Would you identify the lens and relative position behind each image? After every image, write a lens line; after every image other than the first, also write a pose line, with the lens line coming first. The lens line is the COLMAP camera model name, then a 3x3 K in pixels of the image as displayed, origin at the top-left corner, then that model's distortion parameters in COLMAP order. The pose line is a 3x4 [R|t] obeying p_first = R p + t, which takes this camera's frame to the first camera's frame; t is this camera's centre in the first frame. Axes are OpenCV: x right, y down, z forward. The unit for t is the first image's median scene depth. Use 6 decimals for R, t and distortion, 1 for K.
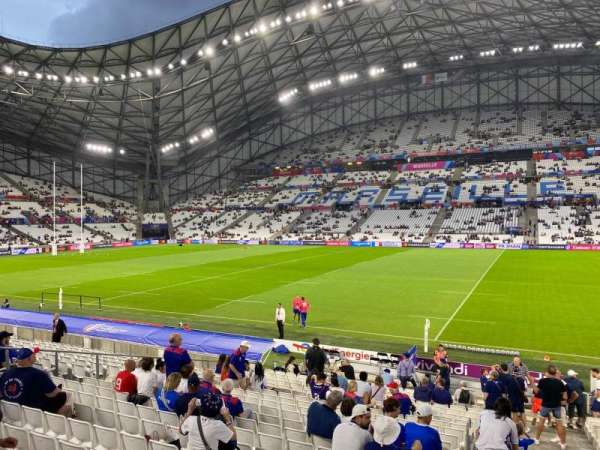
lens RADIAL K [[459.8, 0, 296.9], [0, 459.8, 224.8], [0, 0, 1]] dist [0.039500, -0.045001]
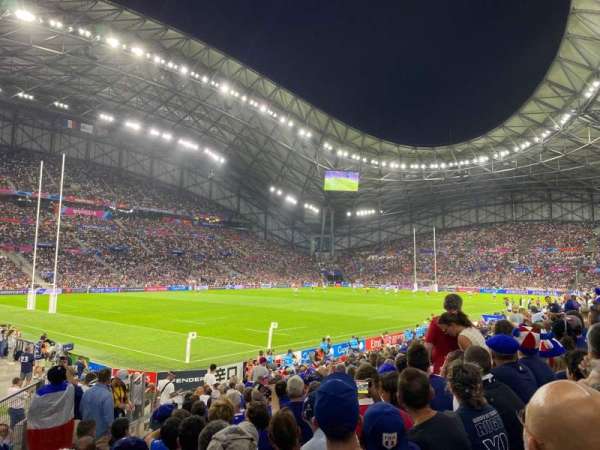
lens RADIAL K [[458.2, 0, 299.0], [0, 458.2, 231.4], [0, 0, 1]] dist [0.081212, -0.129118]
pose [[0.229143, 0.098782, 0.968367, -0.603050], [-0.006054, 0.994963, -0.100062, 0.011011], [-0.973374, 0.017066, 0.228587, 0.330001]]
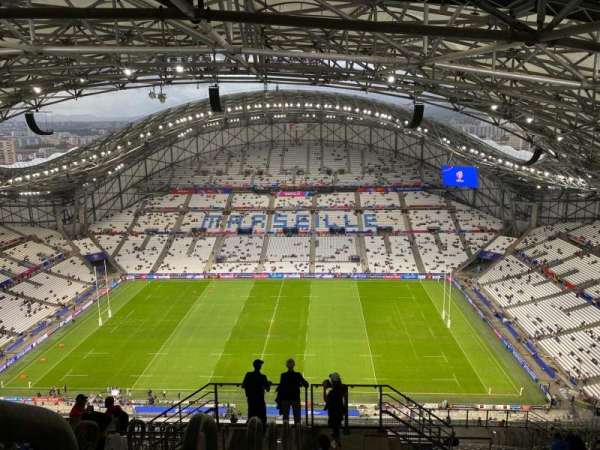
lens RADIAL K [[458.2, 0, 299.0], [0, 458.2, 231.4], [0, 0, 1]] dist [0.081212, -0.129118]
pose [[0.917045, -0.097929, 0.386573, -0.285555], [0.017218, 0.978199, 0.206956, -0.321582], [-0.398412, -0.183132, 0.898738, -0.345926]]
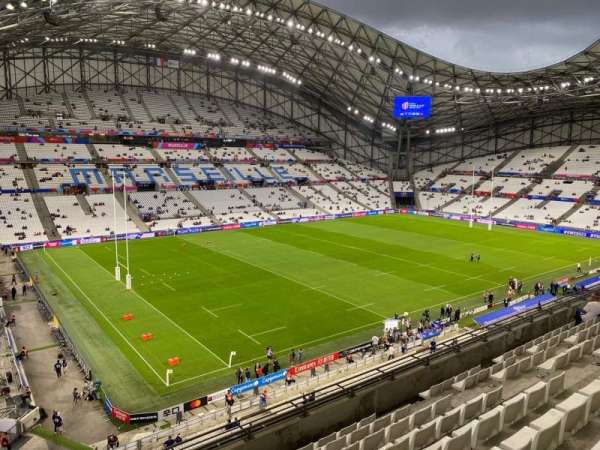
lens RADIAL K [[460.4, 0, 302.0], [0, 460.4, 224.8], [0, 0, 1]] dist [0.020790, -0.010395]
pose [[0.441686, -0.122202, 0.888808, -0.646067], [-0.000938, 0.990617, 0.136666, -0.093215], [-0.897169, -0.061197, 0.437427, 0.219558]]
